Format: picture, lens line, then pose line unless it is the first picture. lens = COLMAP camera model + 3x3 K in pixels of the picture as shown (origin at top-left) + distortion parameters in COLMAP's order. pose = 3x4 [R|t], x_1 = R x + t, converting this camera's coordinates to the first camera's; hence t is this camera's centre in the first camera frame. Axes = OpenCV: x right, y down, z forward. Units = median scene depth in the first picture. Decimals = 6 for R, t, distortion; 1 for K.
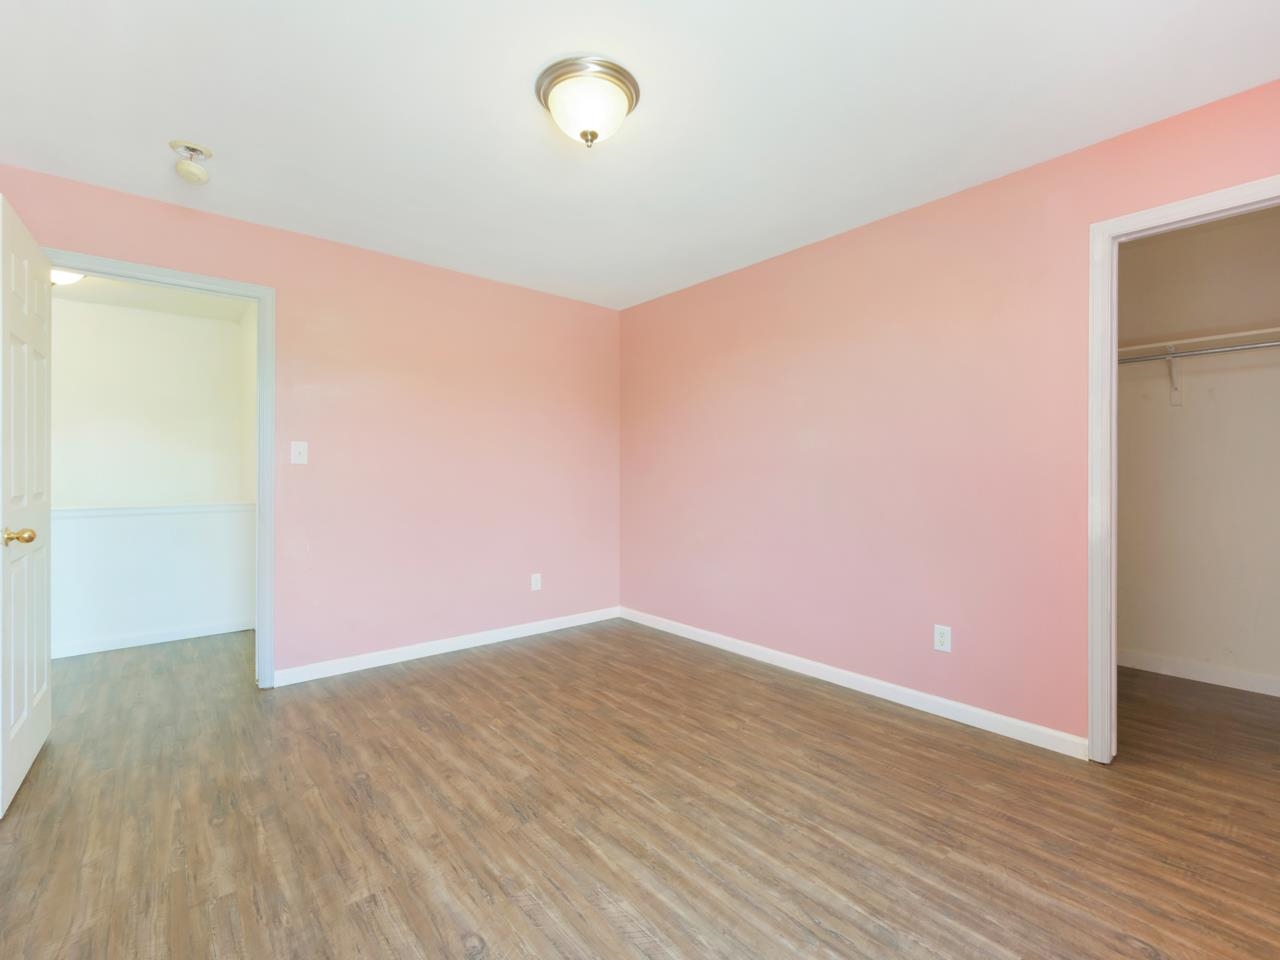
lens RADIAL K [[564.2, 0, 635.5], [0, 564.2, 472.4], [0, 0, 1]] dist [0.008416, 0.001346]
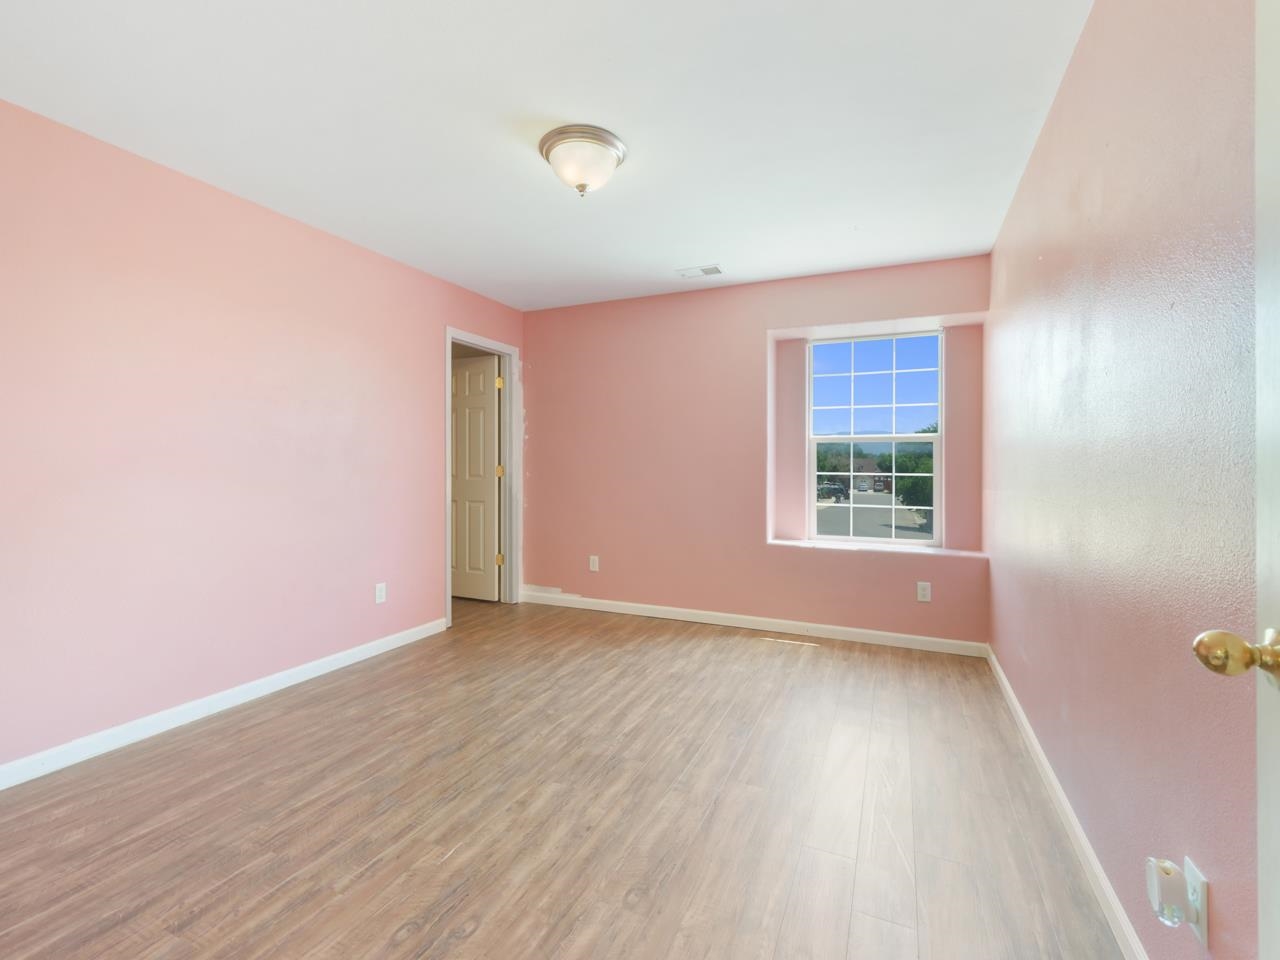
lens RADIAL K [[564.2, 0, 644.6], [0, 564.2, 473.7], [0, 0, 1]] dist [0.008416, 0.001346]
pose [[-0.432367, -0.008708, 0.901656, -1.011303], [-0.006359, 0.999958, 0.006608, 0.011134], [-0.901675, -0.002877, -0.432404, 1.173871]]
